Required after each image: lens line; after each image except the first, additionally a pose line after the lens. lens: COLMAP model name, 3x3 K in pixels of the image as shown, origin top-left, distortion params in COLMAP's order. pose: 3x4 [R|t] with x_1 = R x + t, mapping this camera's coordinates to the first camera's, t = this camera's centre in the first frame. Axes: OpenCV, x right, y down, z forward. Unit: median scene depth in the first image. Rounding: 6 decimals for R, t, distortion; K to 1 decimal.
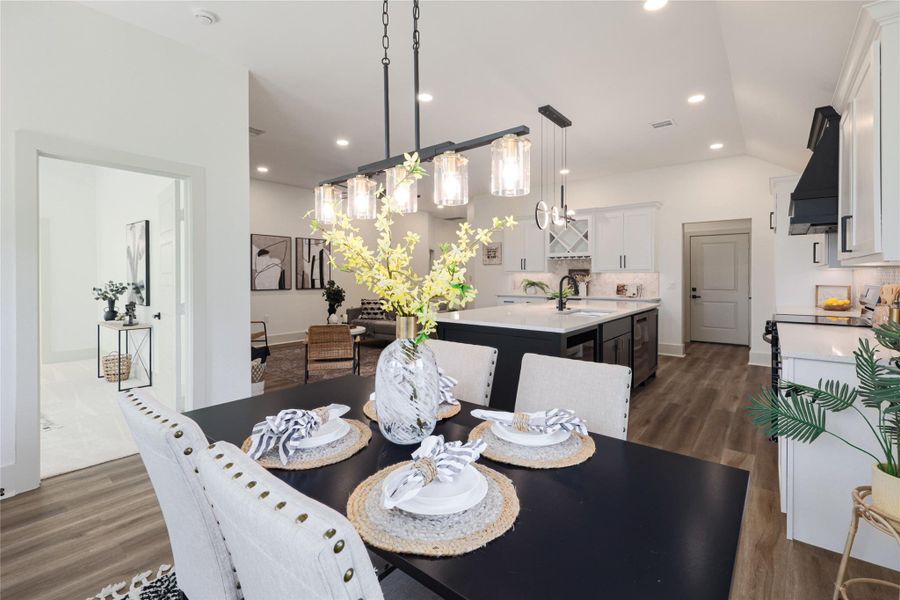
lens RADIAL K [[406.5, 0, 454.5], [0, 406.5, 278.6], [0, 0, 1]] dist [0.004992, -0.000544]
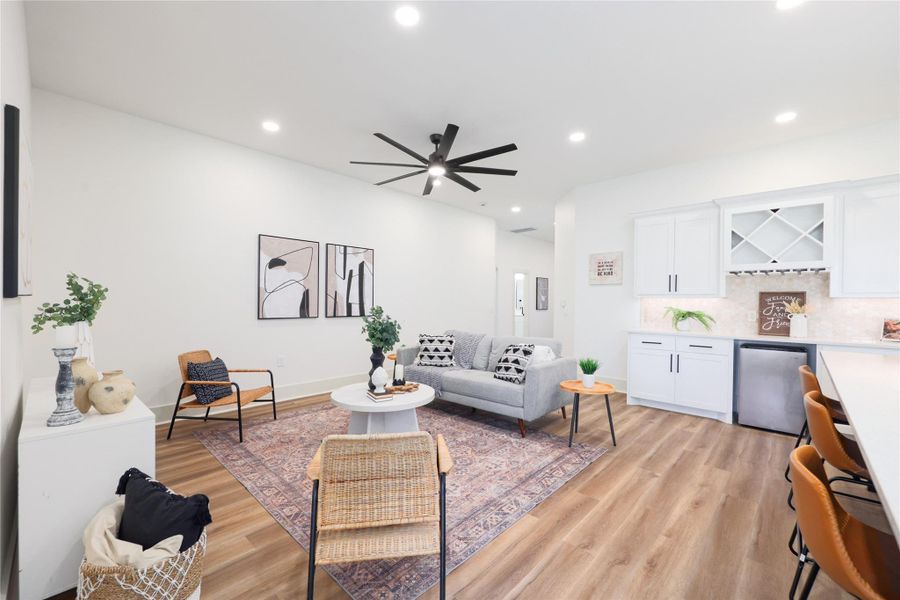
lens RADIAL K [[368.3, 0, 449.8], [0, 368.3, 304.6], [0, 0, 1]] dist [0.002741, -0.000514]
pose [[0.996460, 0.011778, -0.083244, -0.139076], [-0.011562, 0.999928, 0.003075, -0.000520], [0.083275, -0.002102, 0.996524, 0.434448]]
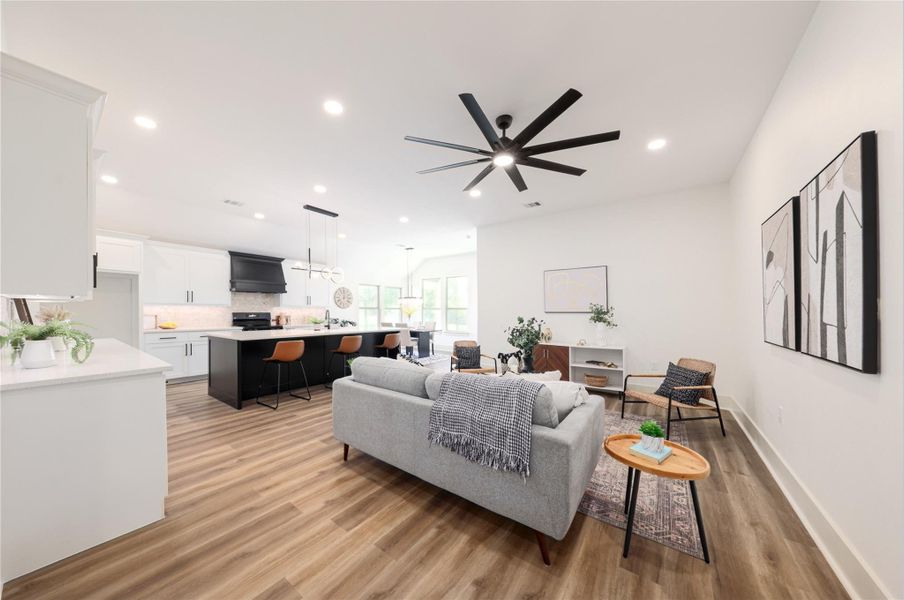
lens RADIAL K [[298.3, 0, 444.7], [0, 298.3, 315.2], [0, 0, 1]] dist [-0.006488, -0.000149]
pose [[-0.999163, -0.003119, -0.040792, -0.114194], [-0.003977, 0.999772, 0.020975, -0.008668], [0.040717, 0.021120, -0.998947, 1.358539]]
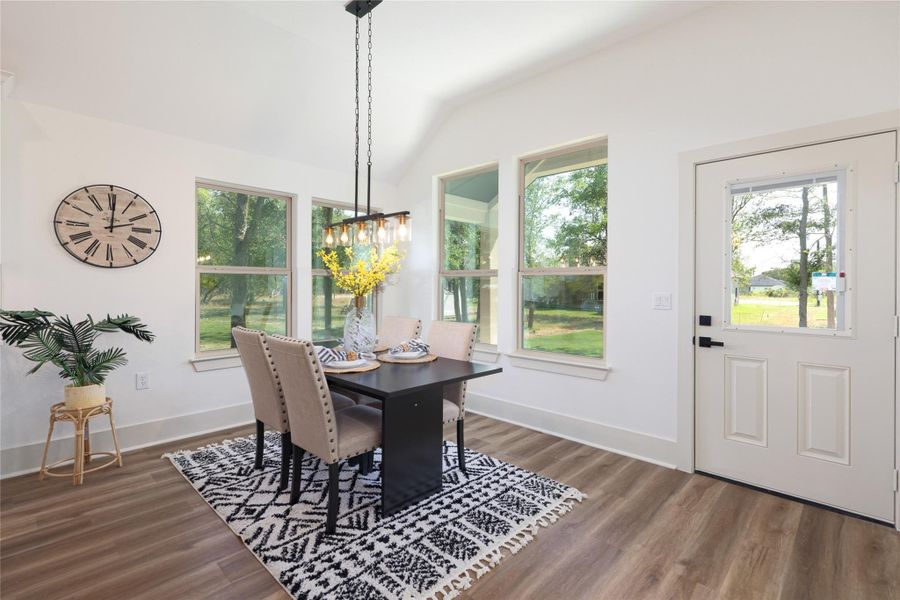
lens RADIAL K [[430.6, 0, 445.6], [0, 430.6, 281.2], [0, 0, 1]] dist [0.023875, -0.000115]
pose [[-0.996919, -0.002488, 0.078394, -0.132021], [-0.002861, 0.999985, -0.004651, 0.004418], [-0.078381, -0.004861, -0.996912, 0.576882]]
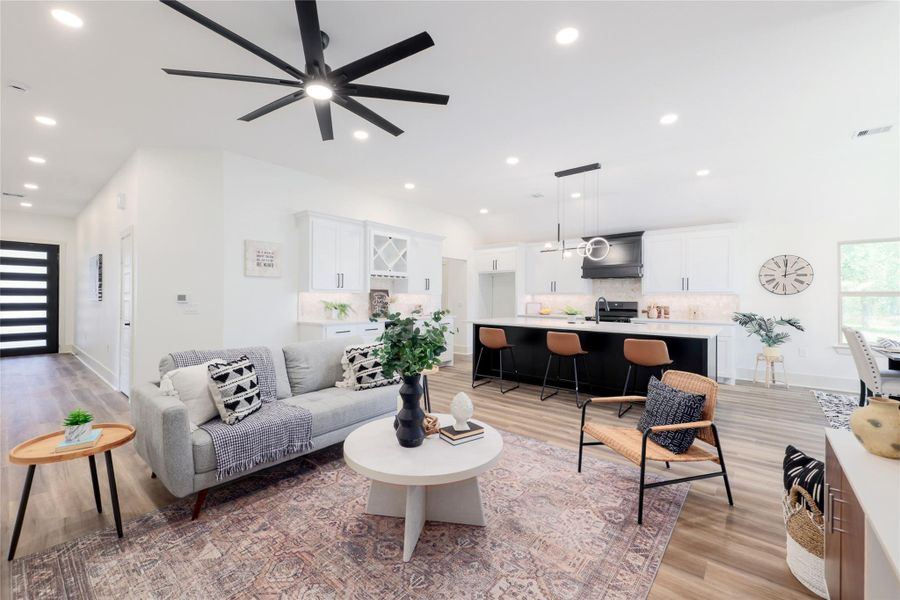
lens RADIAL K [[368.3, 0, 448.0], [0, 368.3, 299.5], [0, 0, 1]] dist [0.002741, -0.000514]
pose [[0.022865, -0.002079, 0.999736, -0.548992], [0.000960, 0.999997, 0.002058, -0.002235], [-0.999738, 0.000913, 0.022867, 0.852597]]
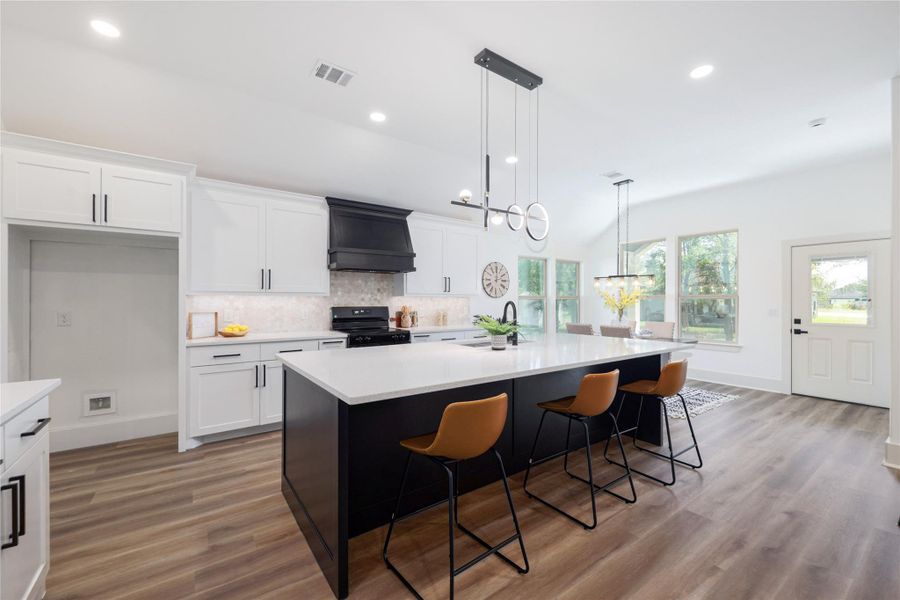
lens RADIAL K [[368.3, 0, 452.9], [0, 368.3, 297.5], [0, 0, 1]] dist [0.002741, -0.000514]
pose [[-0.964963, 0.005918, 0.262321, 0.109660], [0.005072, 0.999980, -0.003903, -0.008062], [-0.262339, -0.002436, -0.964973, 1.010779]]
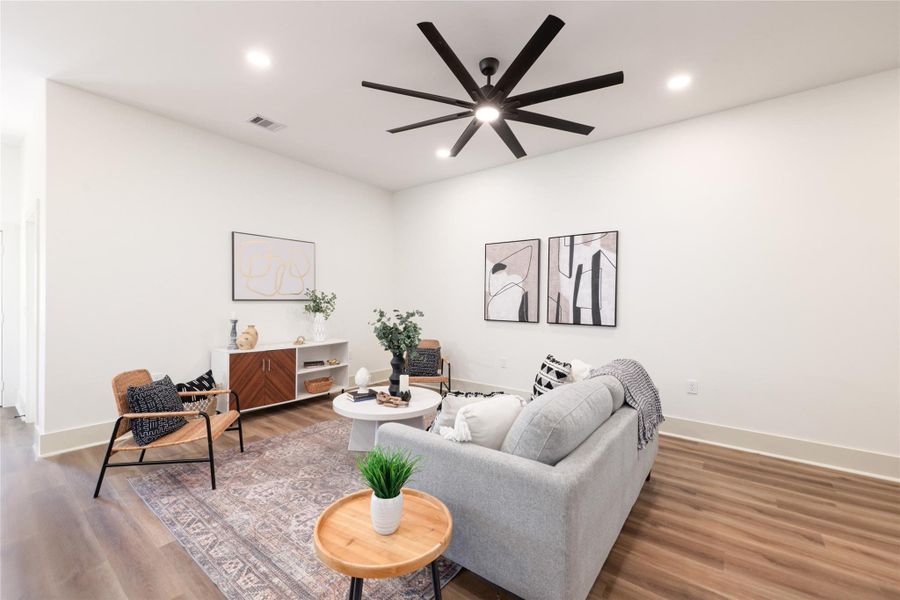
lens RADIAL K [[368.3, 0, 444.9], [0, 368.3, 305.9], [0, 0, 1]] dist [0.002741, -0.000514]
pose [[0.011263, 0.018627, -0.999763, 0.174648], [-0.014832, 0.999720, 0.018459, -0.008707], [0.999827, 0.014620, 0.011536, 0.938661]]
